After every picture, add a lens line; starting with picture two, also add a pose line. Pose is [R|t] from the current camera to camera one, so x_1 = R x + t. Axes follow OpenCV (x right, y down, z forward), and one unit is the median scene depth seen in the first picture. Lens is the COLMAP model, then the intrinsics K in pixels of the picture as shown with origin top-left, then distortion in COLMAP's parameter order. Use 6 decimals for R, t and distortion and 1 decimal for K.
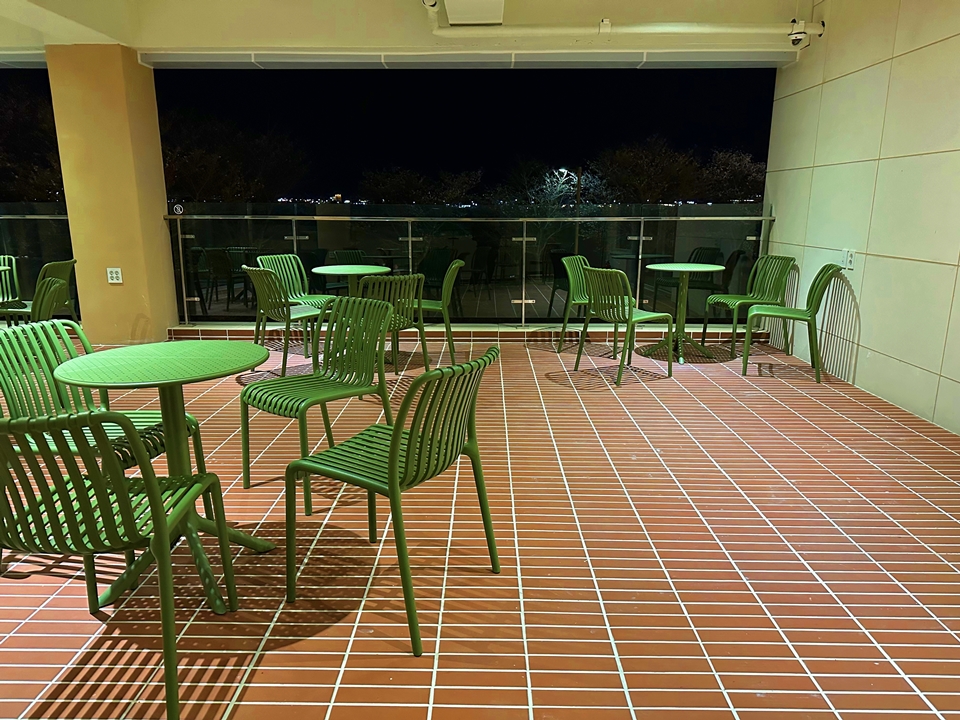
lens RADIAL K [[664.4, 0, 480.0], [0, 664.4, 360.0], [0, 0, 1]] dist [0.004392, 0.000736]
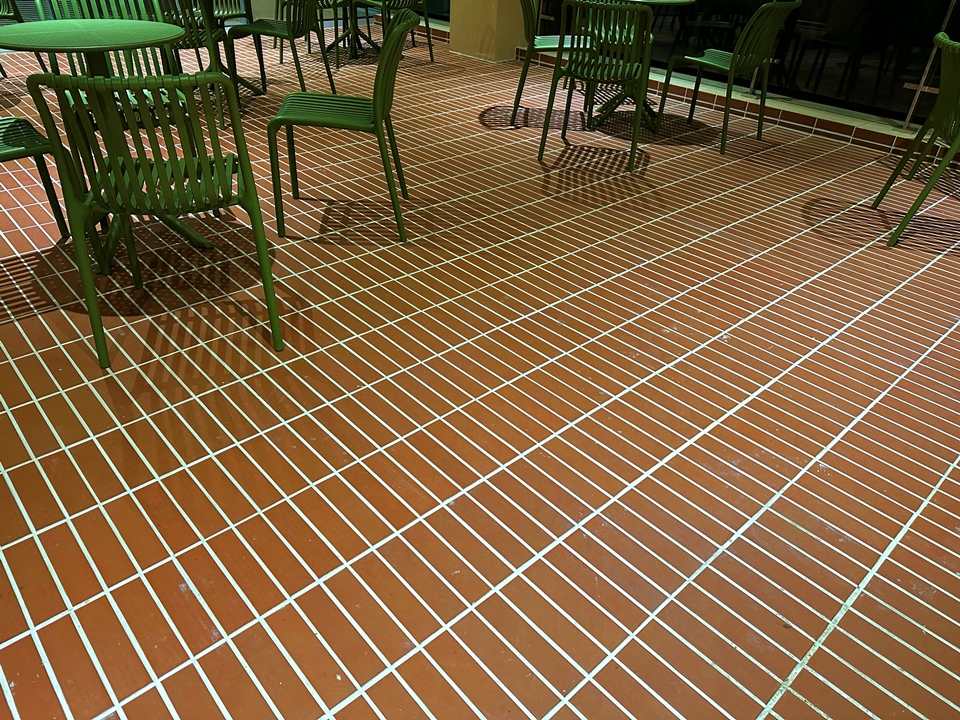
lens RADIAL K [[666.4, 0, 476.0], [0, 666.4, 361.7], [0, 0, 1]] dist [0.100434, -0.137452]
pose [[0.681641, 0.432118, -0.590457, 0.593087], [-0.204566, 0.887349, 0.413237, -0.078862], [0.702509, -0.160892, 0.693250, 0.427435]]
